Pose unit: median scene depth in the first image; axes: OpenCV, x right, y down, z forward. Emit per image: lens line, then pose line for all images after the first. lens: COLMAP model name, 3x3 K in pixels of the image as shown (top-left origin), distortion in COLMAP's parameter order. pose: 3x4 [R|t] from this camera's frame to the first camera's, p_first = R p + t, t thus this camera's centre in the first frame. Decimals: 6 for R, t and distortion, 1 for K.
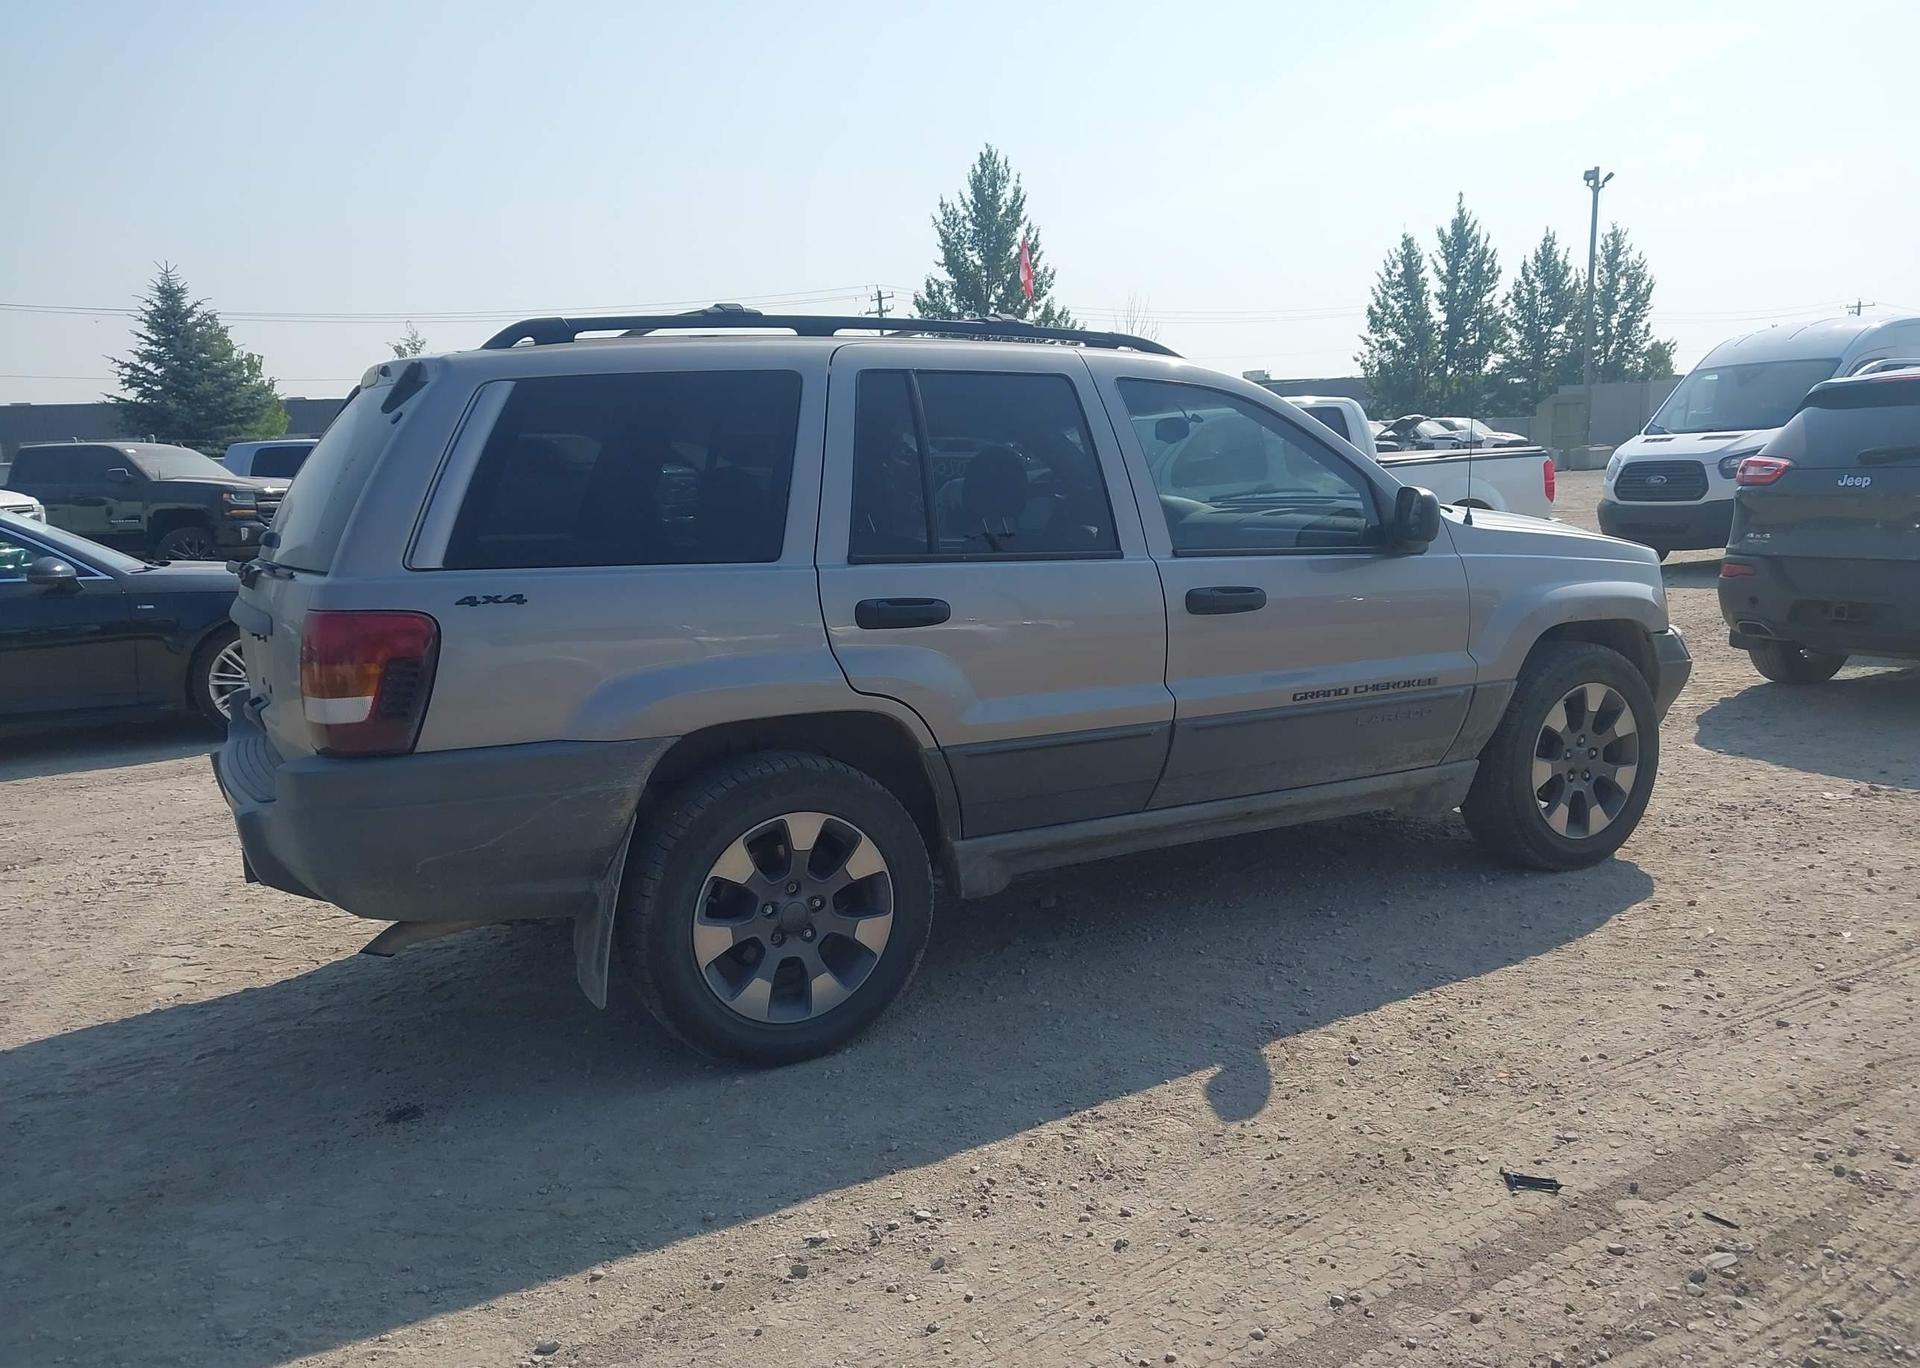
lens RADIAL K [[1518.1, 0, 985.7], [0, 1518.1, 696.9], [0, 0, 1]] dist [0.035548, -0.055712]
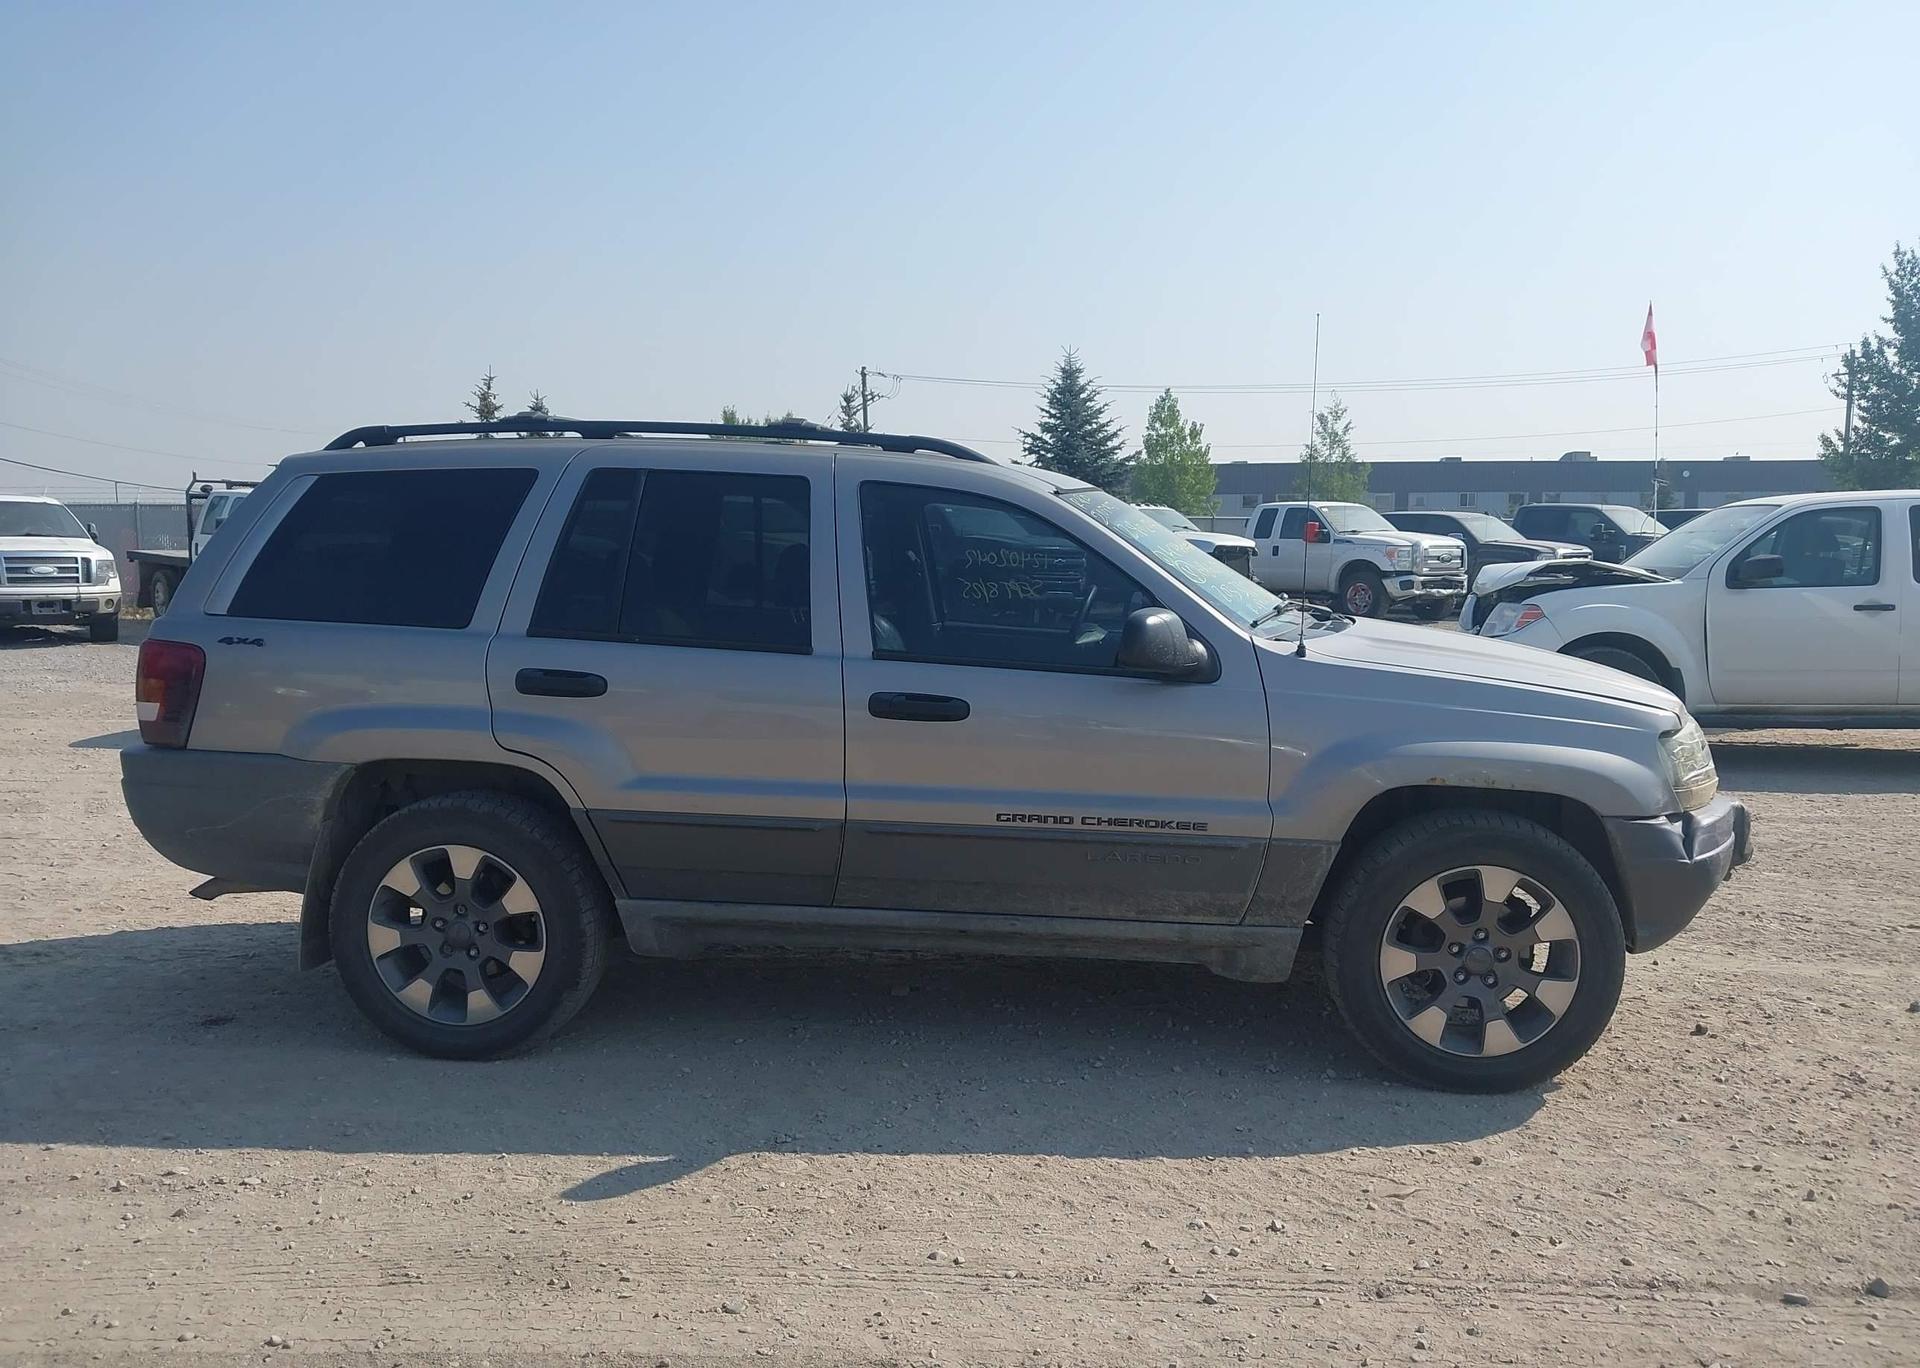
lens RADIAL K [[1522.5, 0, 974.7], [0, 1522.5, 679.4], [0, 0, 1]] dist [0.090935, -0.192980]
pose [[0.819752, 0.095011, -0.564783, 0.651897], [-0.125296, 0.992006, -0.014980, -0.062592], [0.558845, 0.083044, 0.825104, 0.182692]]
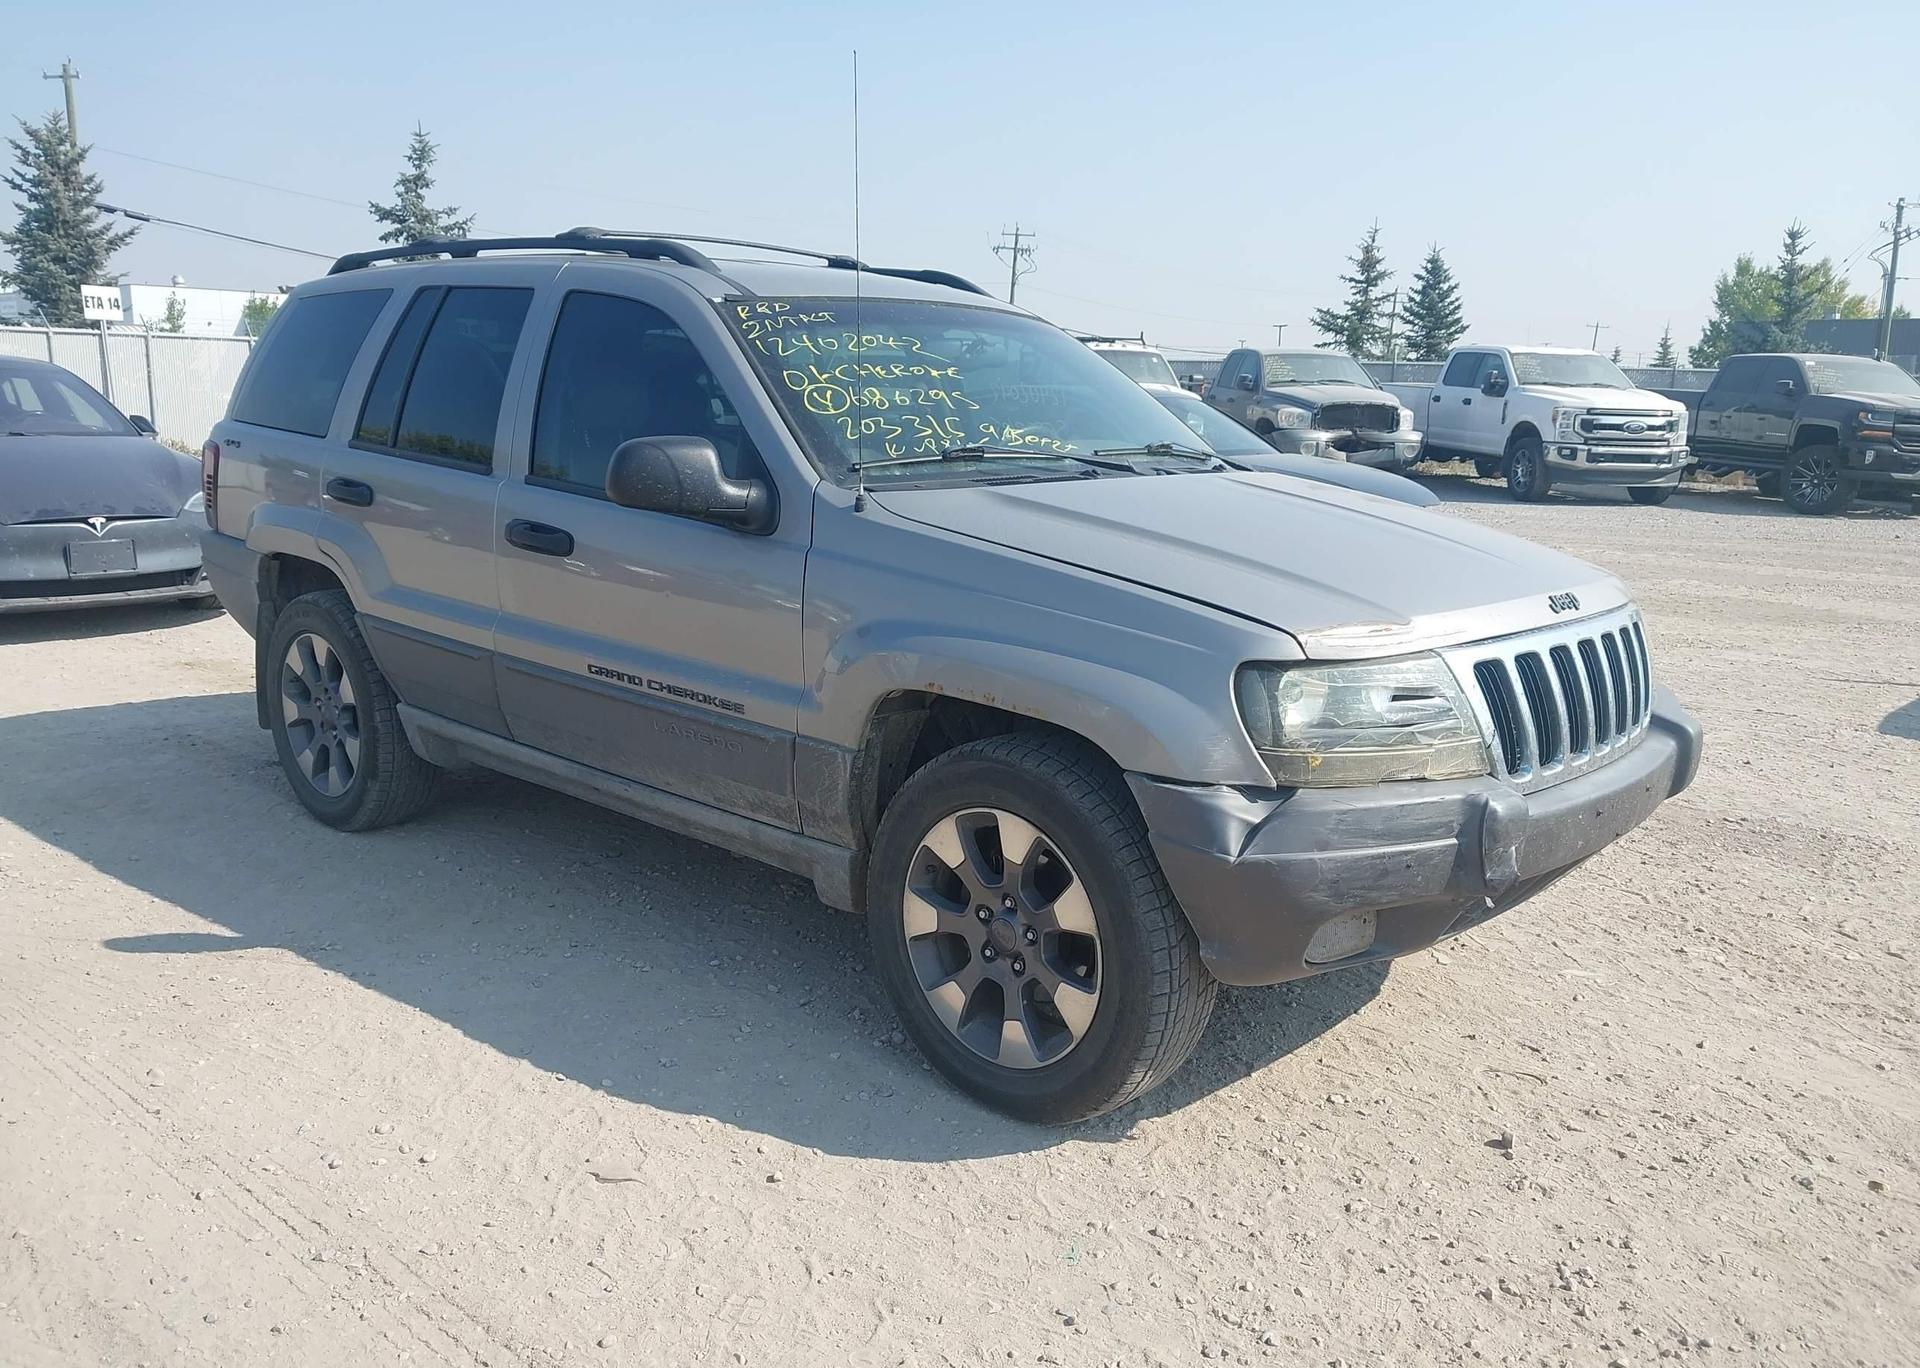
lens RADIAL K [[1512.9, 0, 983.9], [0, 1512.9, 686.1], [0, 0, 1]] dist [0.066588, -0.109853]
pose [[0.330465, 0.229845, -0.915404, 0.963497], [-0.184818, 0.966876, 0.176048, -0.164970], [0.925546, 0.111005, 0.361998, 0.812390]]
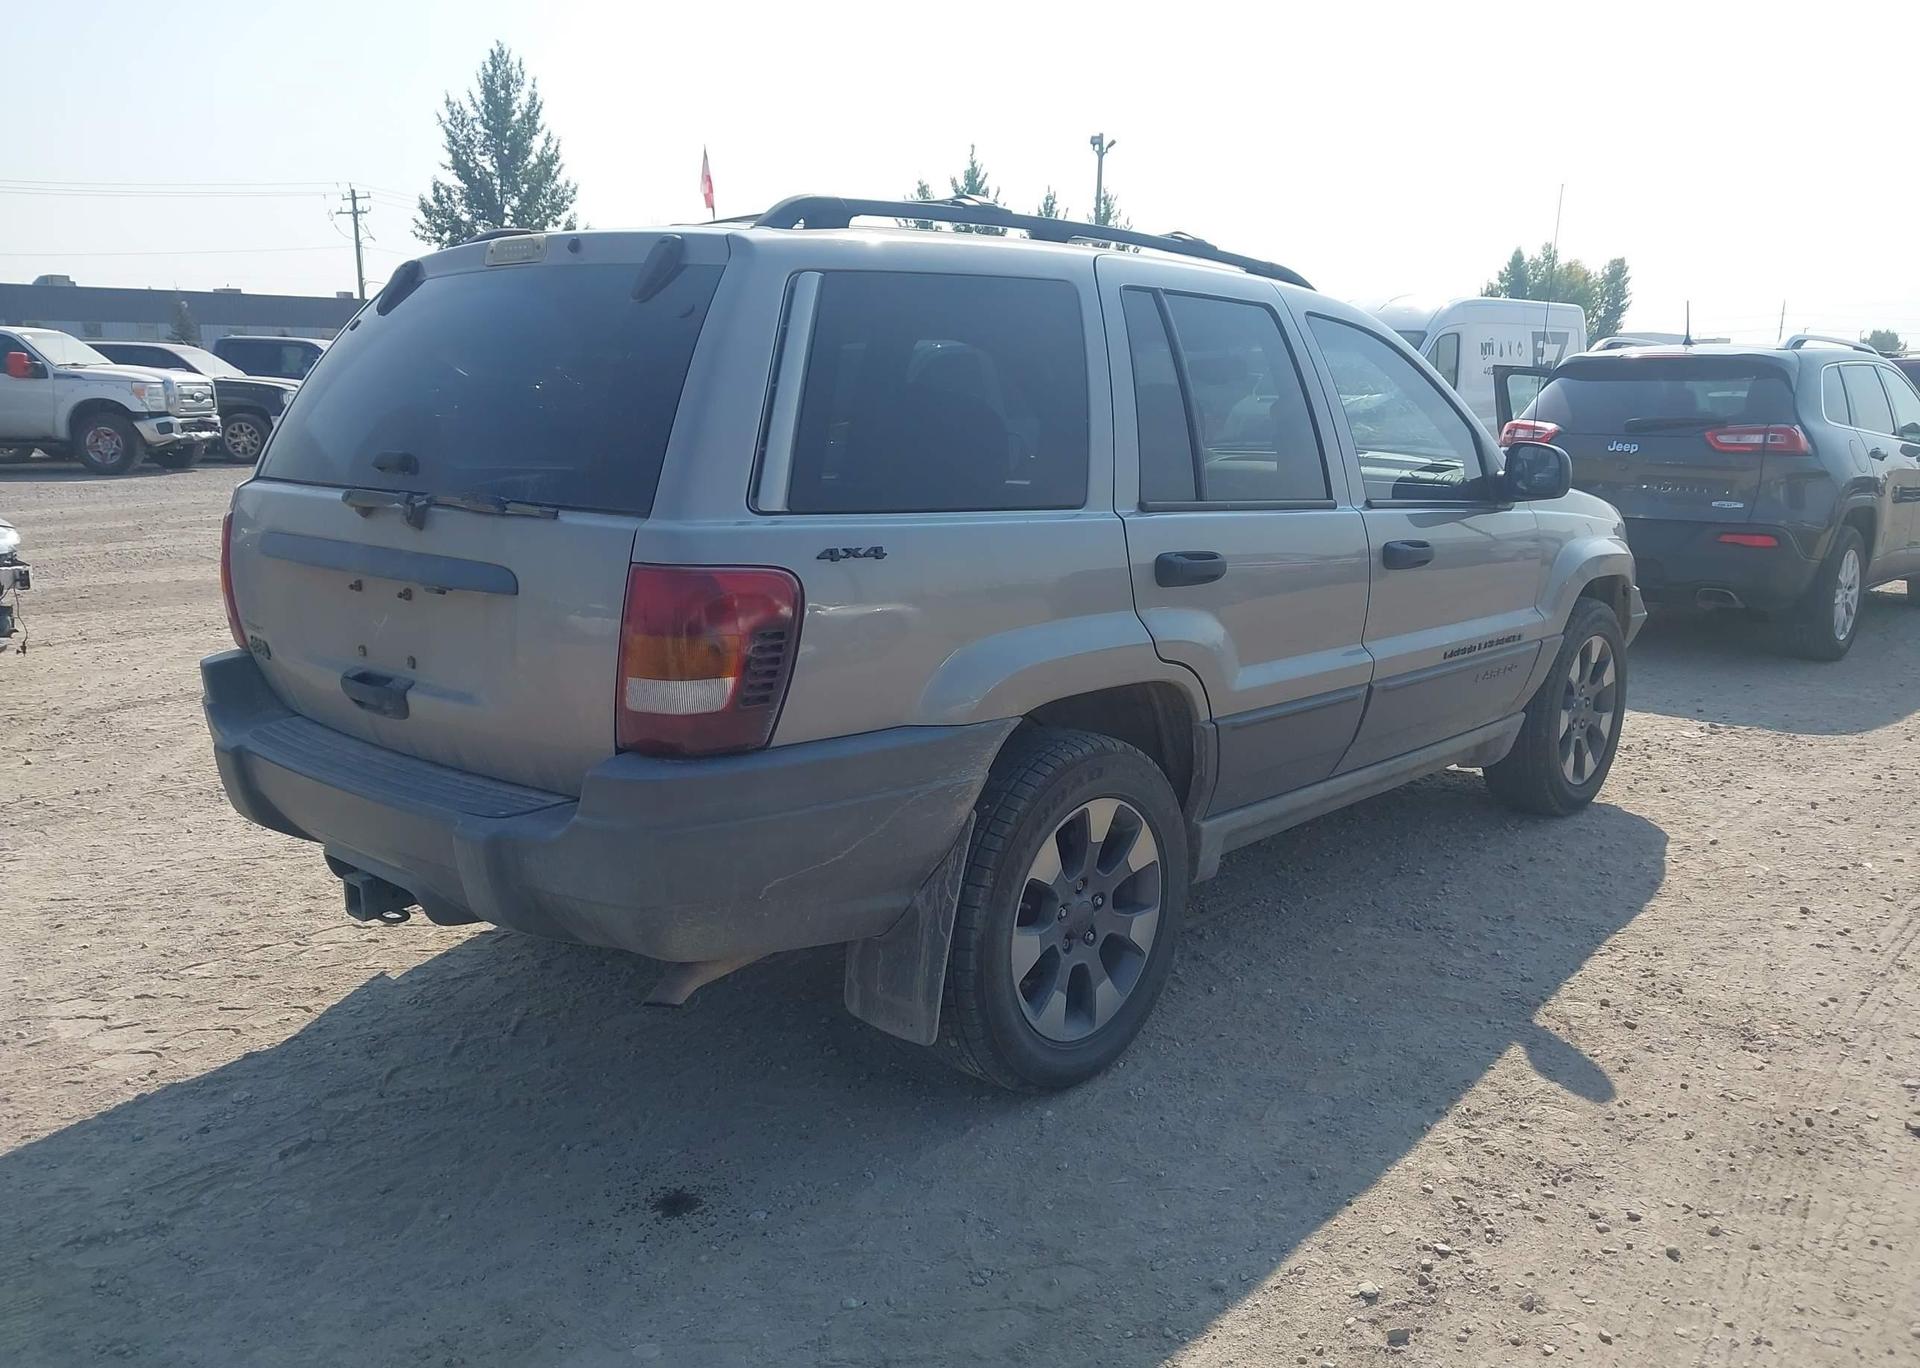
lens RADIAL K [[1542.9, 0, 990.8], [0, 1542.9, 651.6], [0, 0, 1]] dist [0.003246, 0.004791]
pose [[0.944253, -0.011167, 0.329031, -0.360105], [0.007689, 0.999900, 0.011869, -0.014526], [-0.329130, -0.008677, 0.944245, 0.143028]]
